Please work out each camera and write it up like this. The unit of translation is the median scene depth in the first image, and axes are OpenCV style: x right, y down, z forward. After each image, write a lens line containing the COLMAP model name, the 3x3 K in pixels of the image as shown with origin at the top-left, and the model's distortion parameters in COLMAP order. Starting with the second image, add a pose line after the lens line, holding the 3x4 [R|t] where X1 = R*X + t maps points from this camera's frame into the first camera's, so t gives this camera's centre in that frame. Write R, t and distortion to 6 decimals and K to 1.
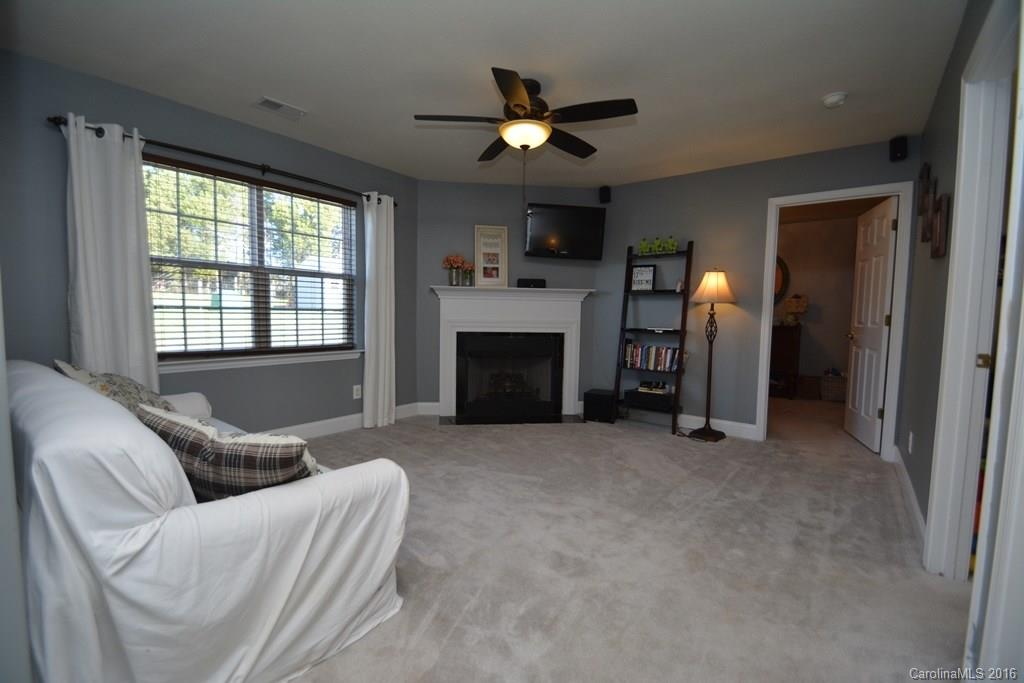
lens RADIAL K [[447.1, 0, 502.0], [0, 447.1, 345.4], [0, 0, 1]] dist [0.013227, -0.018282]
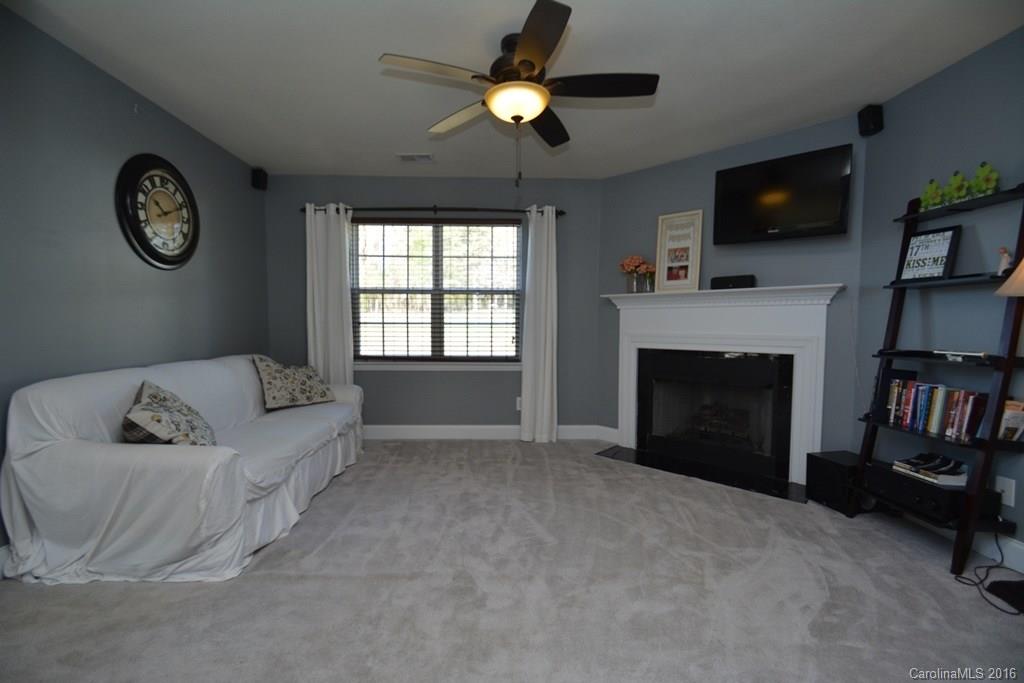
lens RADIAL K [[447.1, 0, 502.0], [0, 447.1, 345.4], [0, 0, 1]] dist [0.013227, -0.018282]
pose [[0.631274, 0.023021, -0.775218, 0.439150], [-0.051219, 0.998615, -0.012053, -0.014391], [0.773867, 0.047315, 0.631579, 0.317177]]
